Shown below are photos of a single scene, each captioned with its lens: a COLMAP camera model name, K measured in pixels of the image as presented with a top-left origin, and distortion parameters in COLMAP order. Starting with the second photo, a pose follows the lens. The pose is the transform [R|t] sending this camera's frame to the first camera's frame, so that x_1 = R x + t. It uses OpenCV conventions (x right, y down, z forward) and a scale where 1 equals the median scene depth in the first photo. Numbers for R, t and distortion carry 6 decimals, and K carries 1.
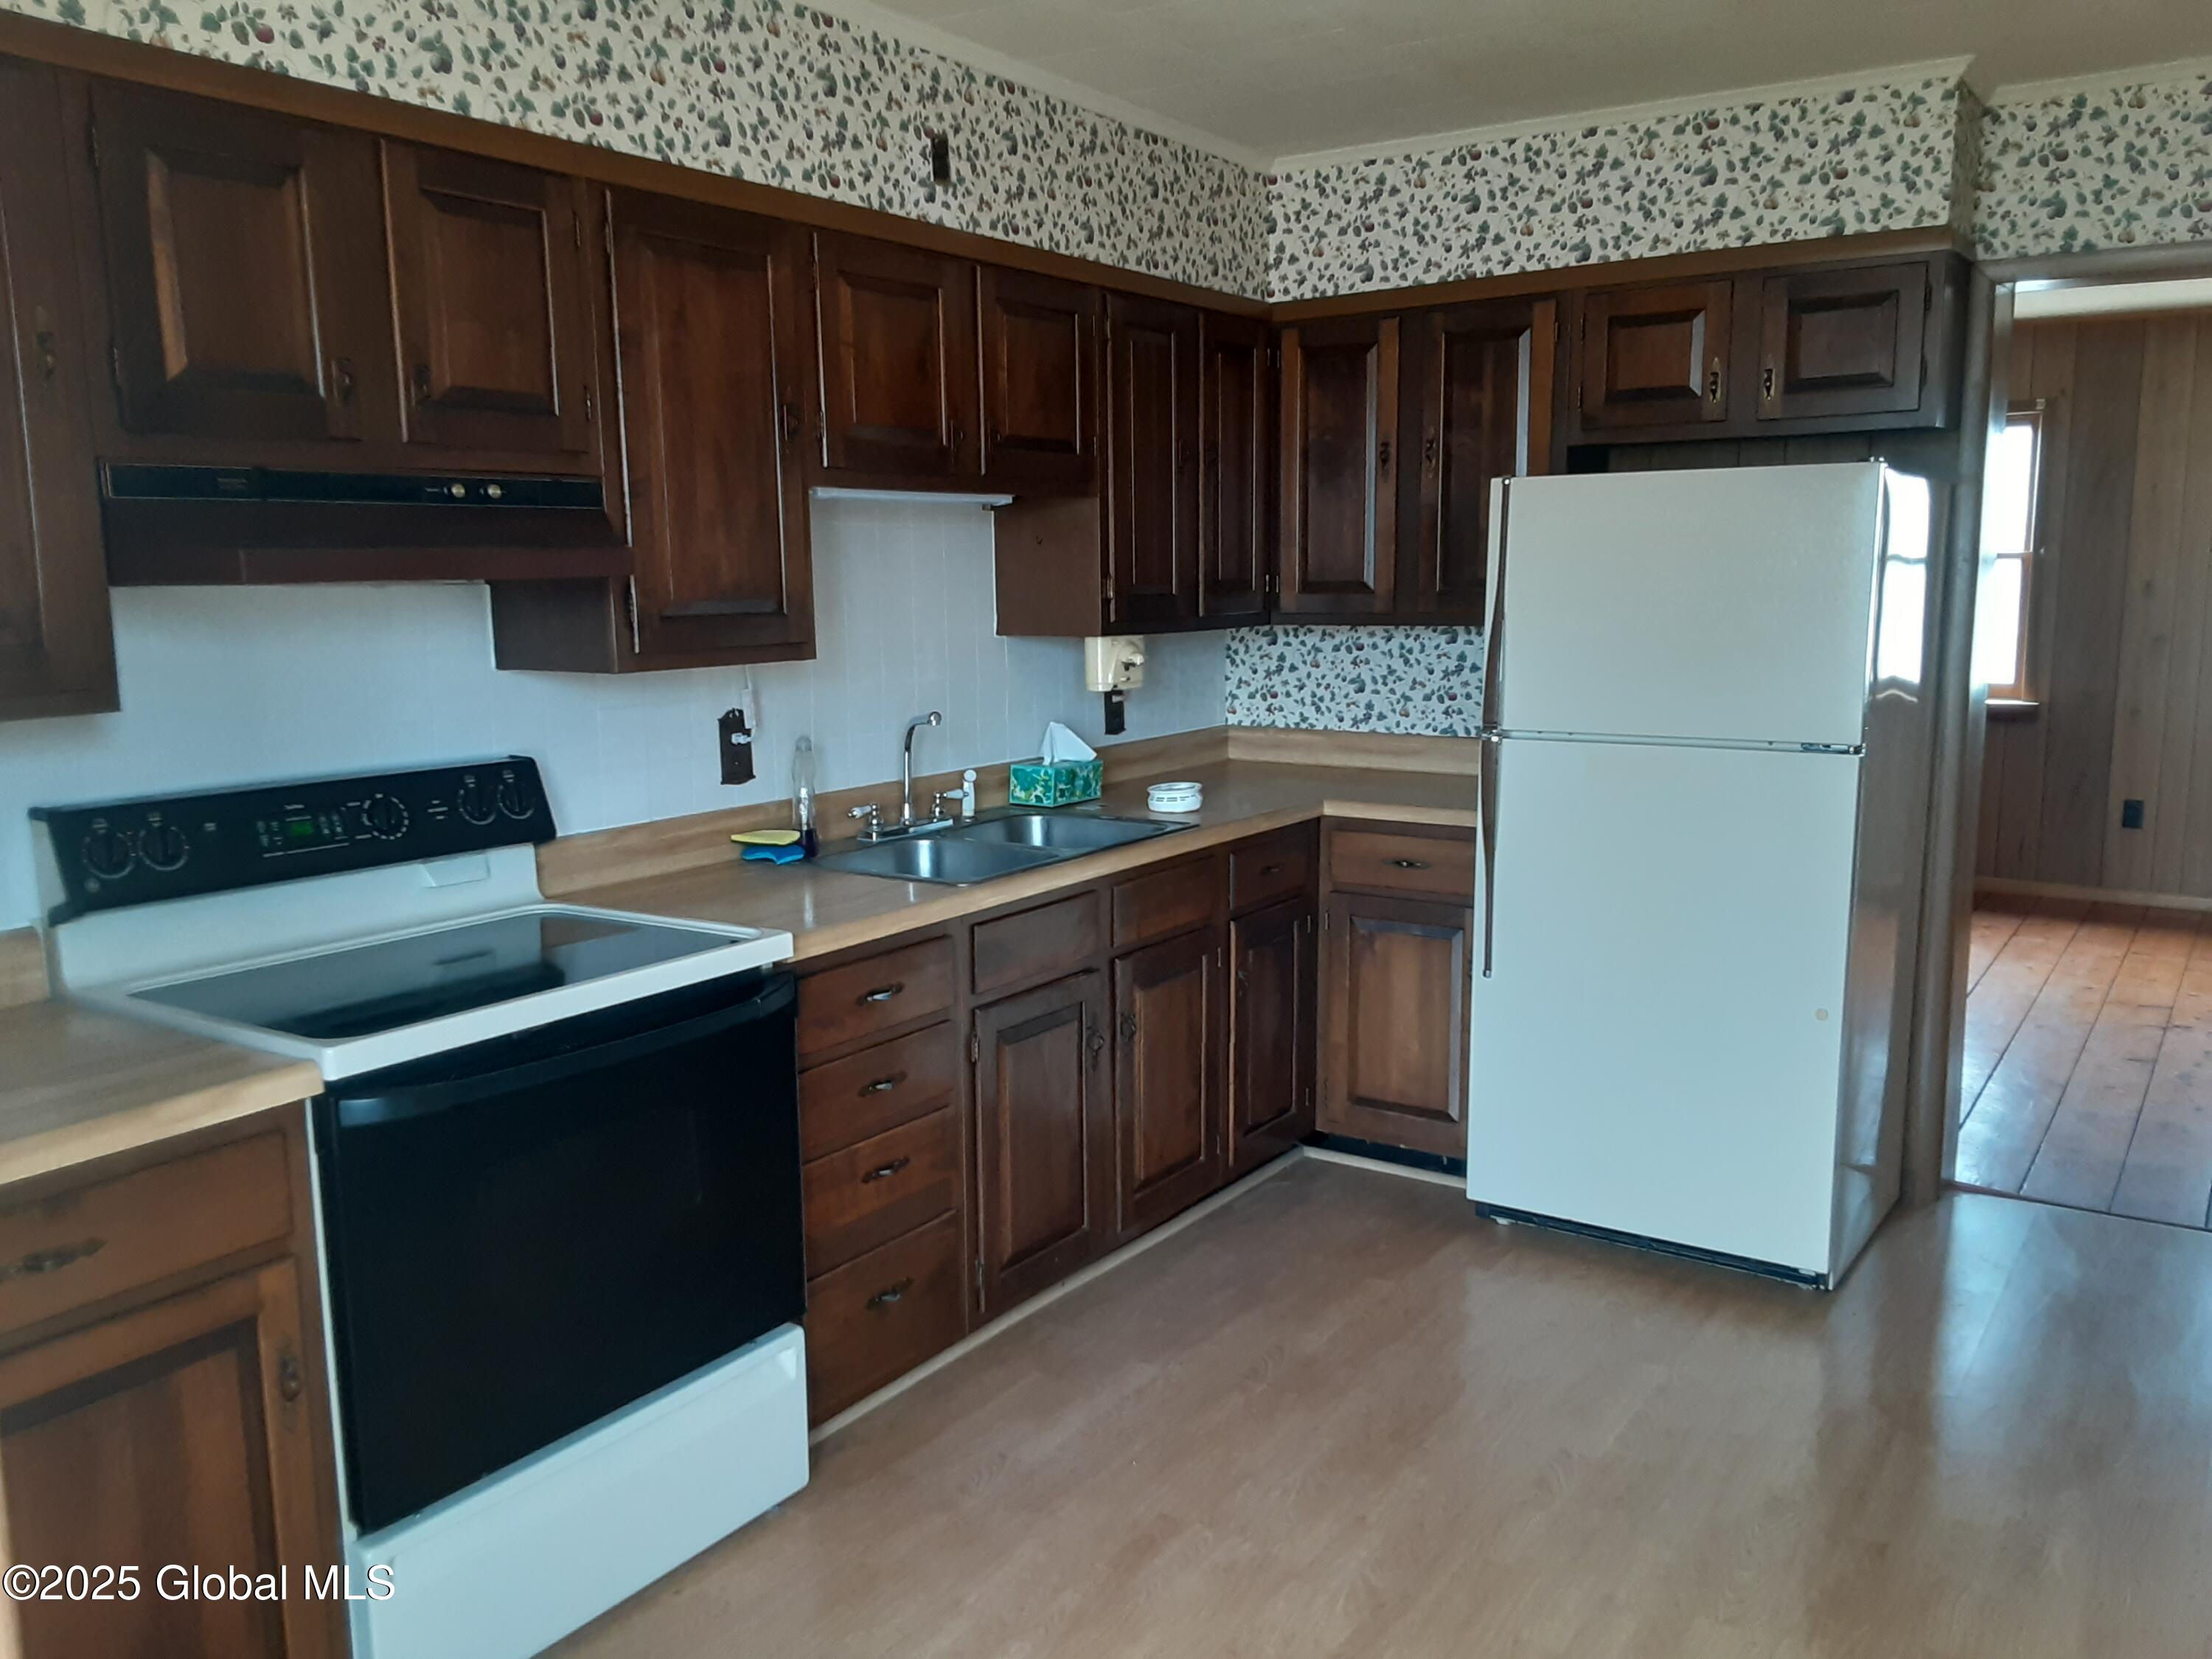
lens RADIAL K [[1766.7, 0, 1084.2], [0, 1766.7, 874.7], [0, 0, 1]] dist [0.102824, -0.148948]
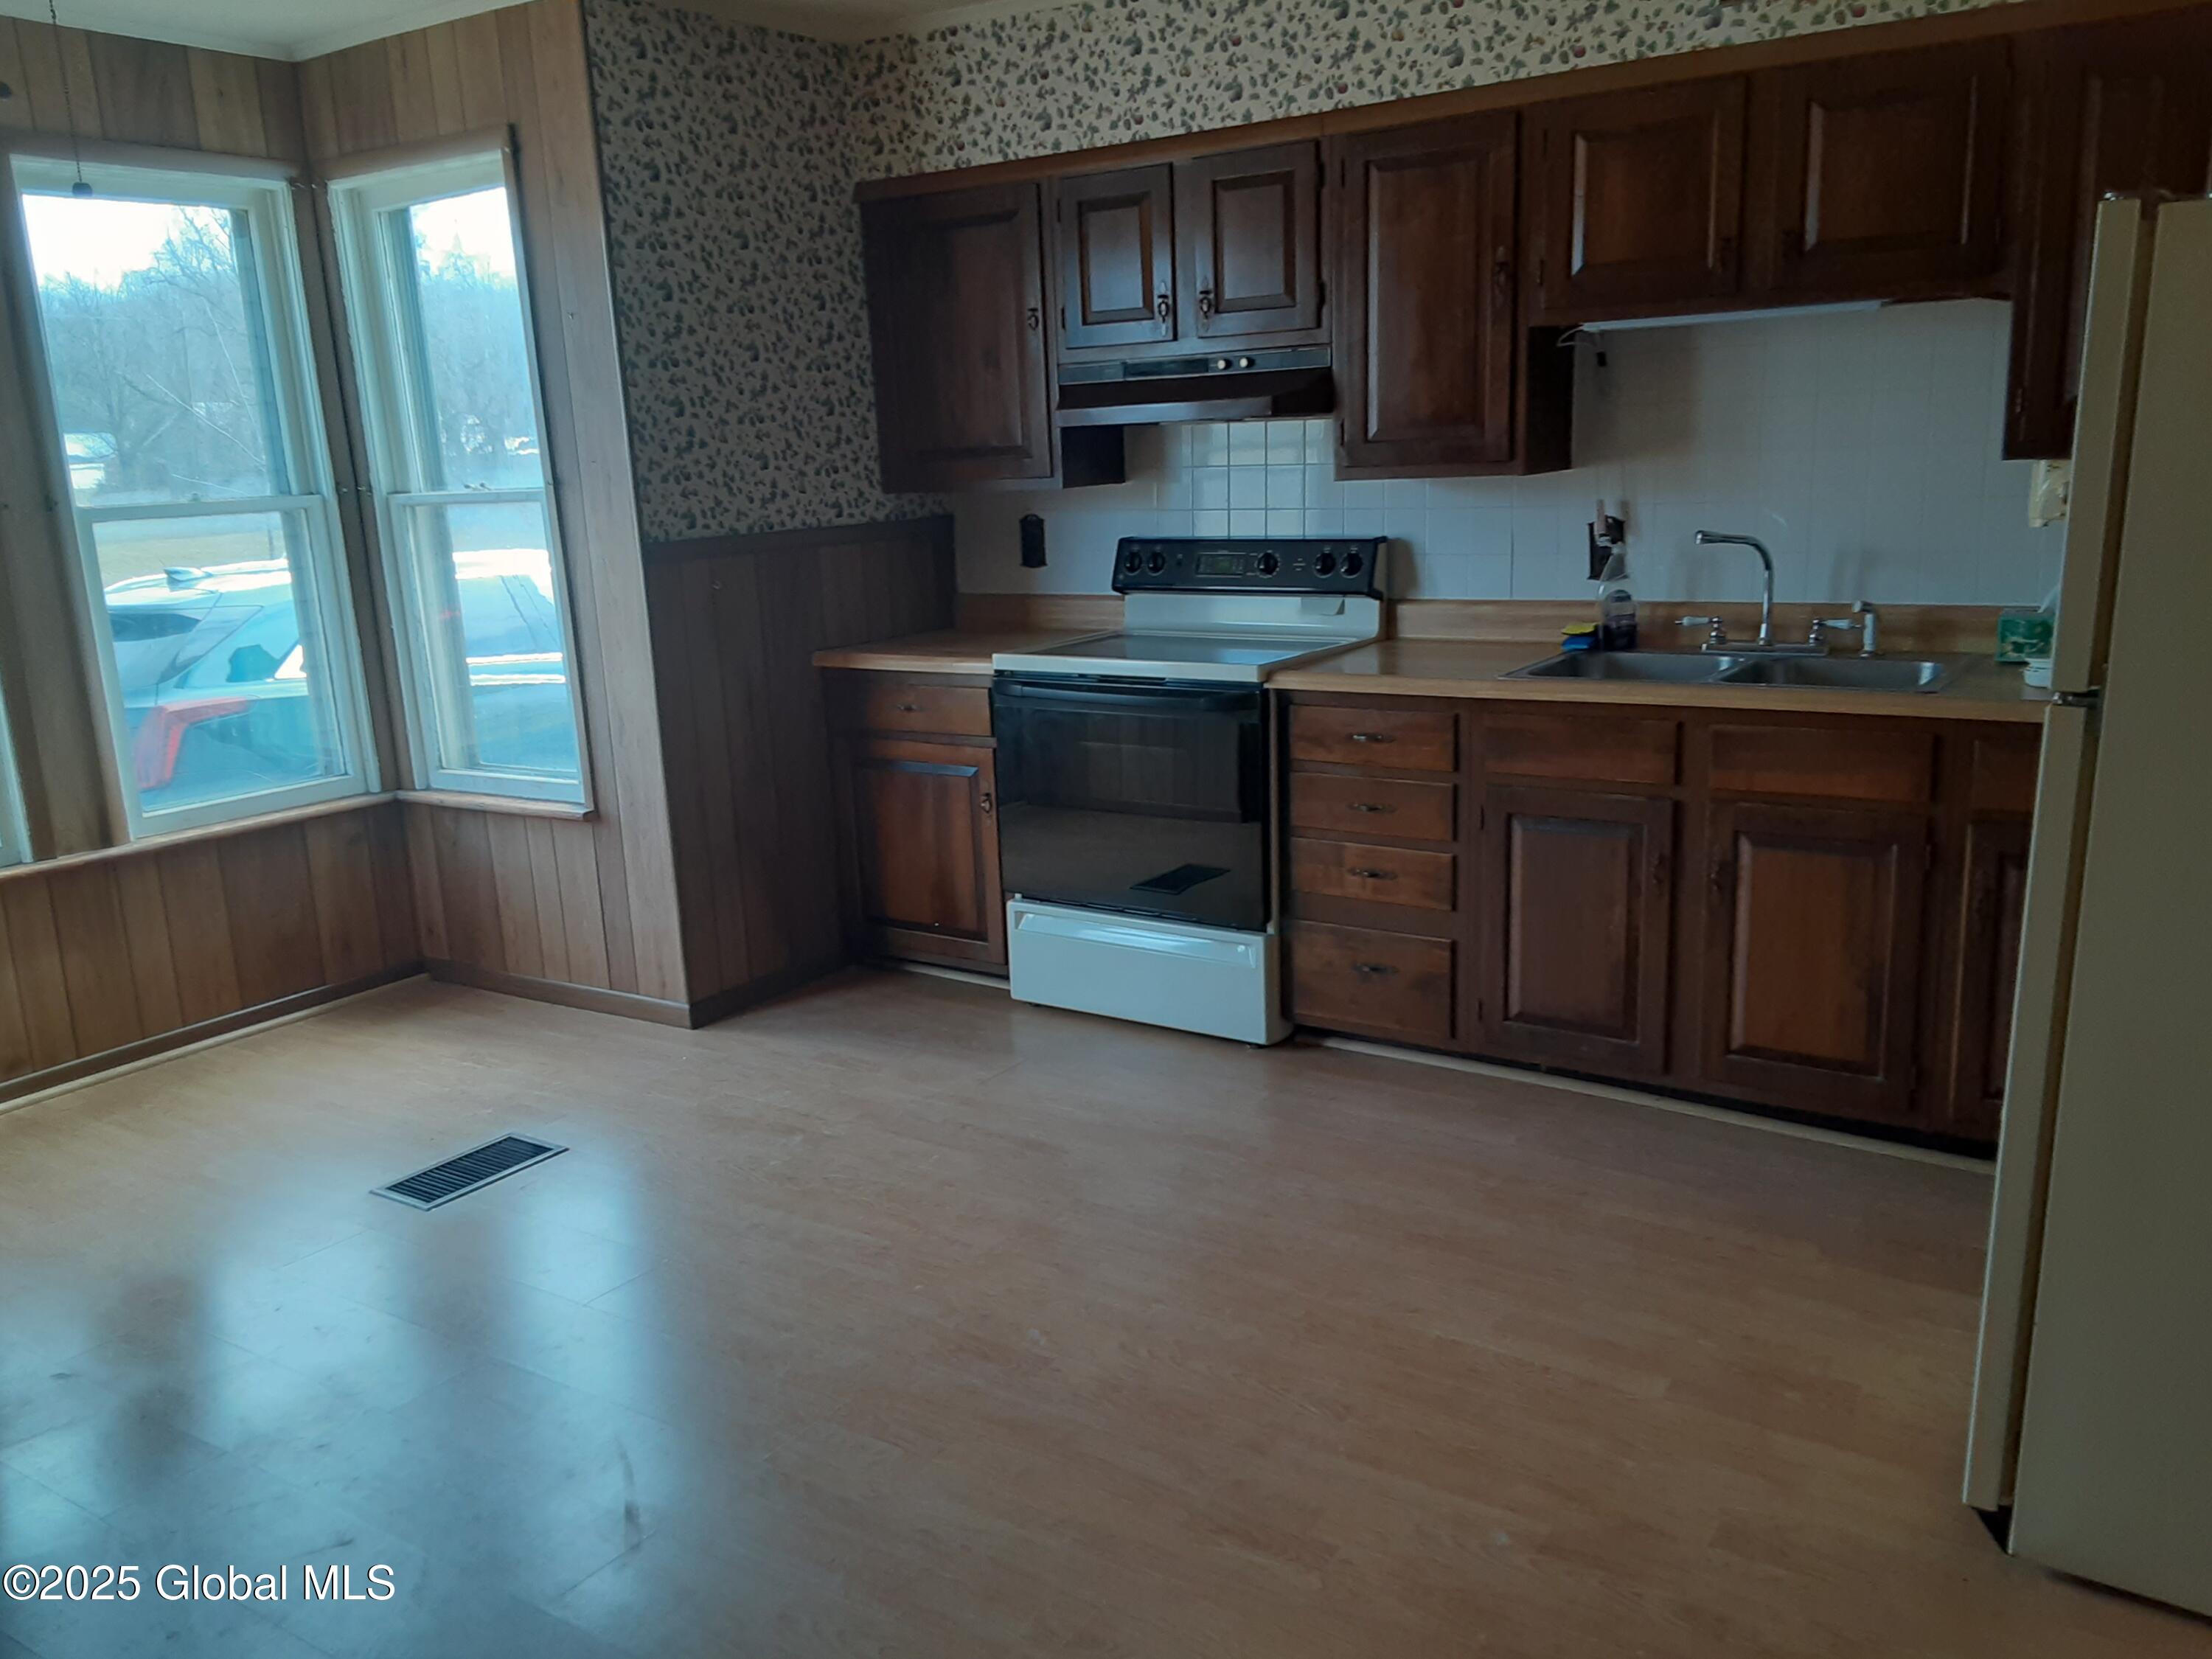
lens RADIAL K [[1766.7, 0, 1084.2], [0, 1766.7, 874.7], [0, 0, 1]] dist [0.102824, -0.148948]
pose [[-0.010538, 0.256574, -0.966467, 1.046382], [-0.131248, 0.957804, 0.255706, -0.126782], [0.991294, 0.129542, 0.023581, 0.682294]]
